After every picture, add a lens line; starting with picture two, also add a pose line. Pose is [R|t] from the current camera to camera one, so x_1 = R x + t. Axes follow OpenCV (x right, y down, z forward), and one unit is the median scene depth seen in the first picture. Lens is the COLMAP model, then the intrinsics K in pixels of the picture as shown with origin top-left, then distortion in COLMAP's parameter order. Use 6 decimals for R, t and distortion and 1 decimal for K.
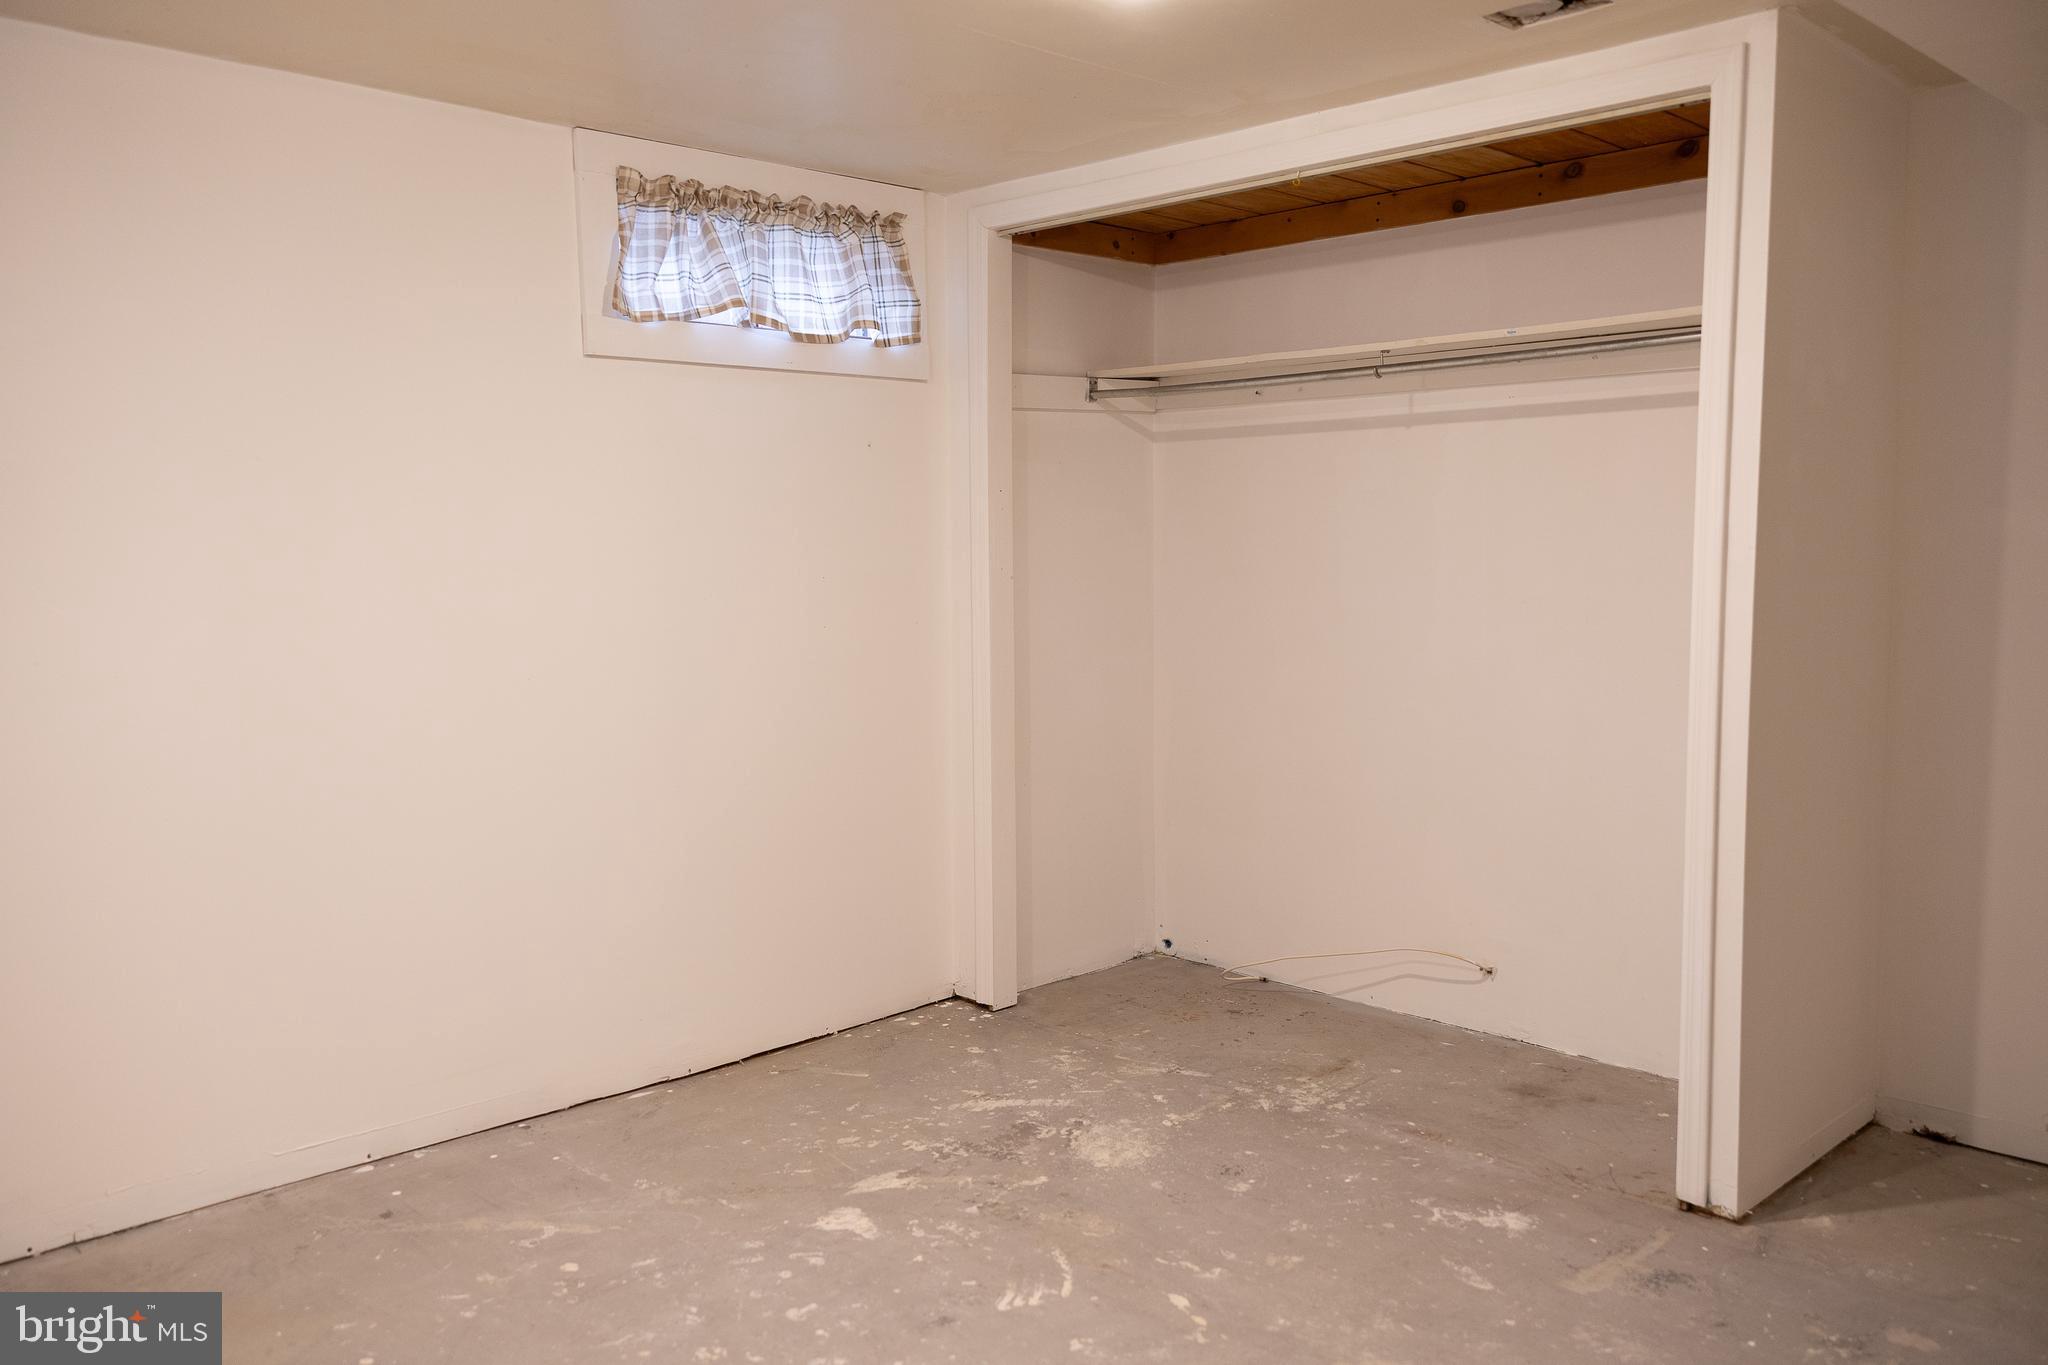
lens RADIAL K [[1646.3, 0, 1015.5], [0, 1646.3, 680.3], [0, 0, 1]] dist [0.009757, -0.001210]
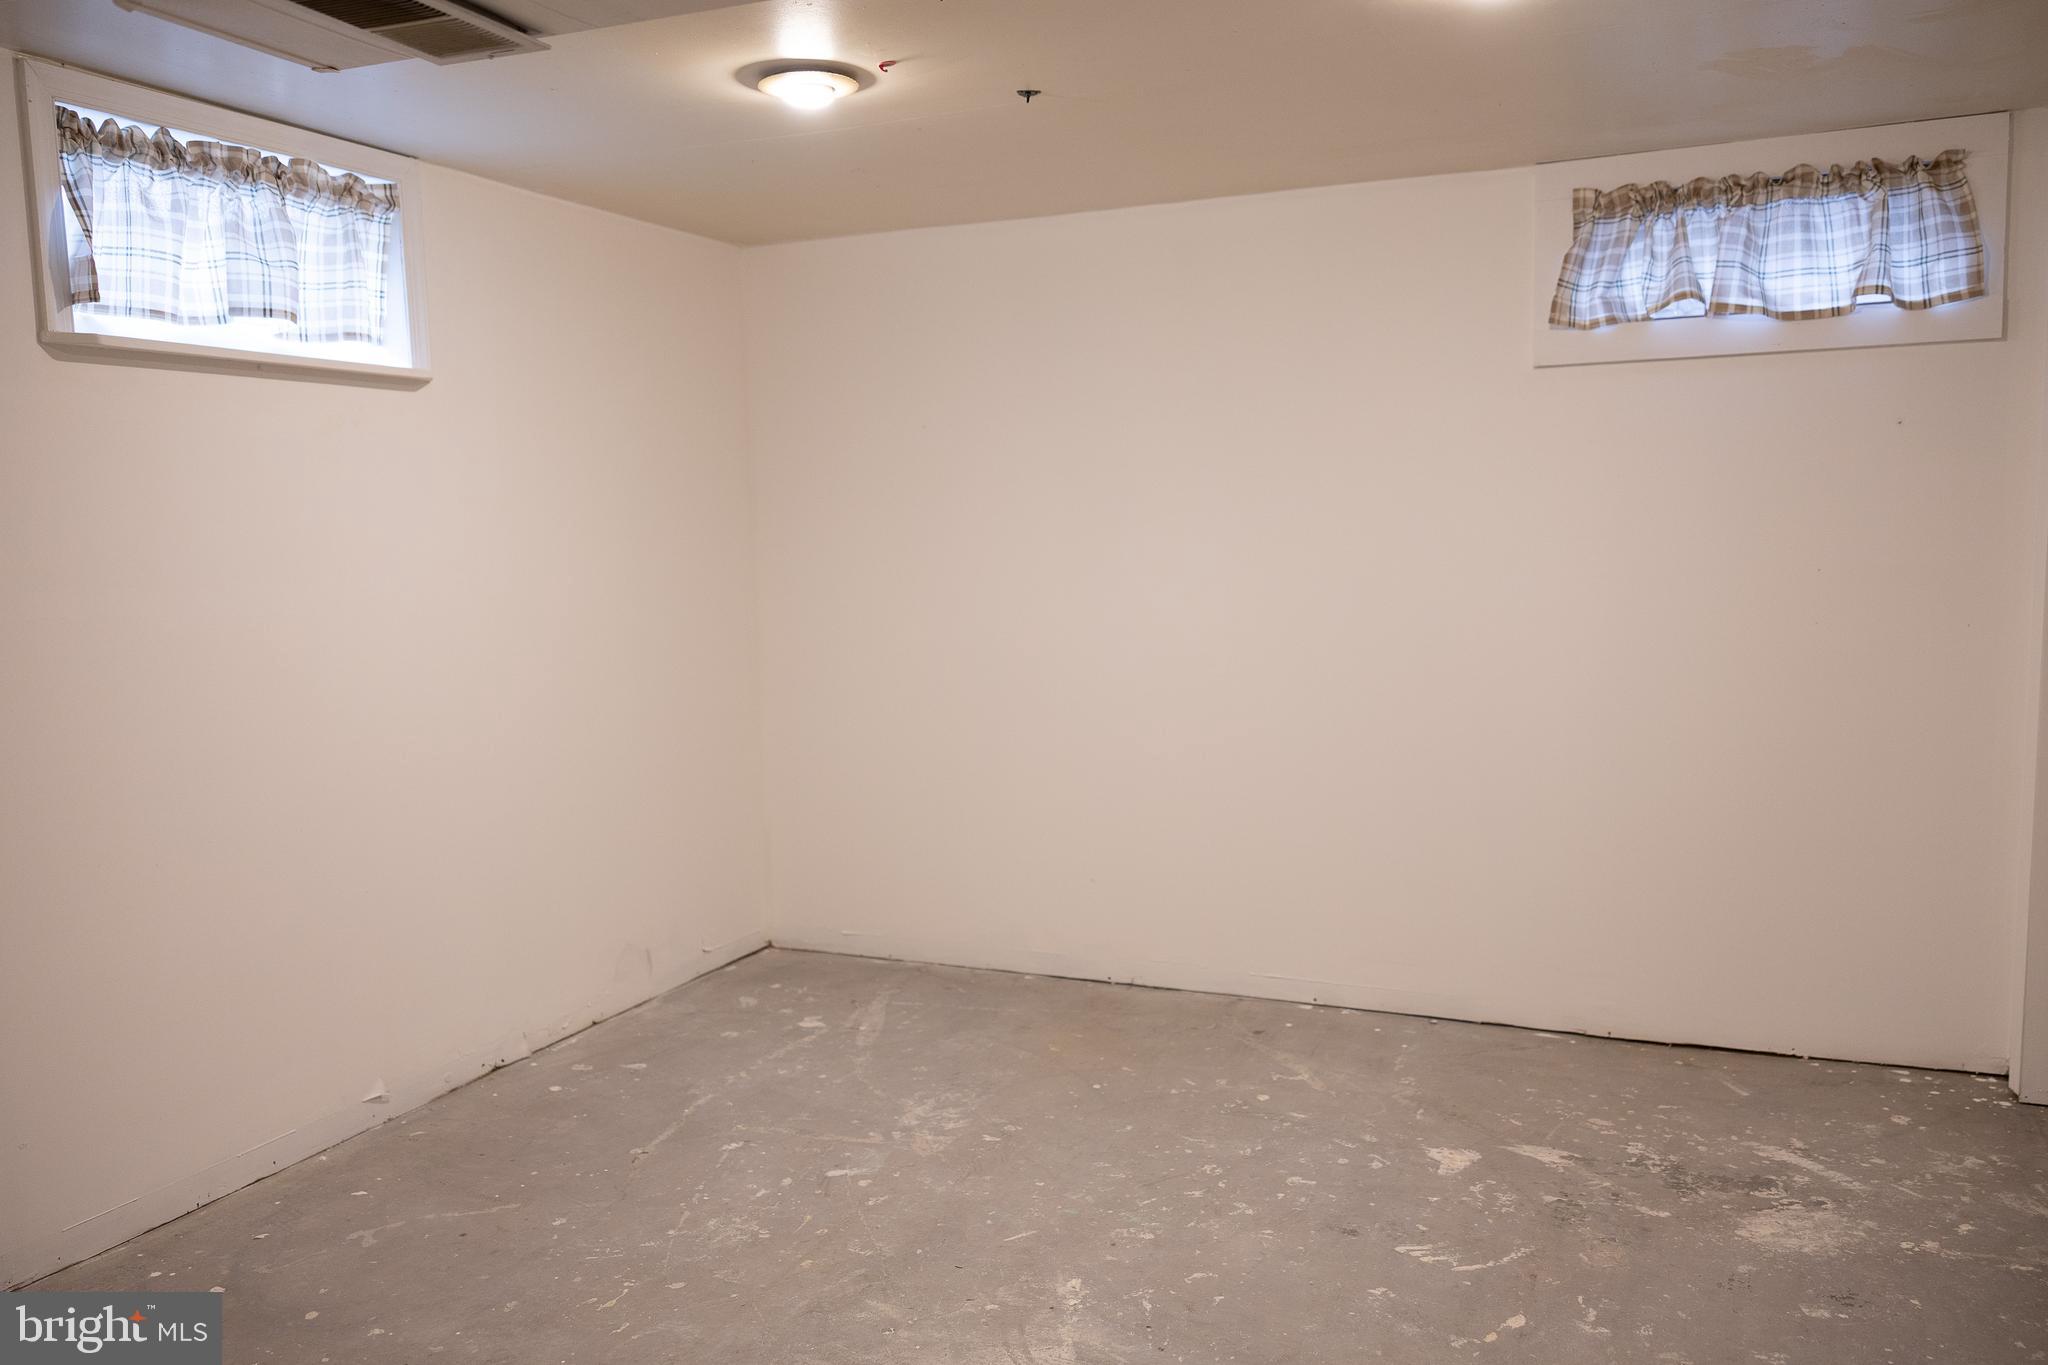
lens RADIAL K [[1646.3, 0, 1015.5], [0, 1646.3, 680.3], [0, 0, 1]] dist [0.009757, -0.001210]
pose [[0.342498, 0.089529, -0.935243, 0.674776], [-0.066000, 0.995283, 0.071107, -0.040573], [0.937197, 0.037372, 0.346792, 0.281631]]
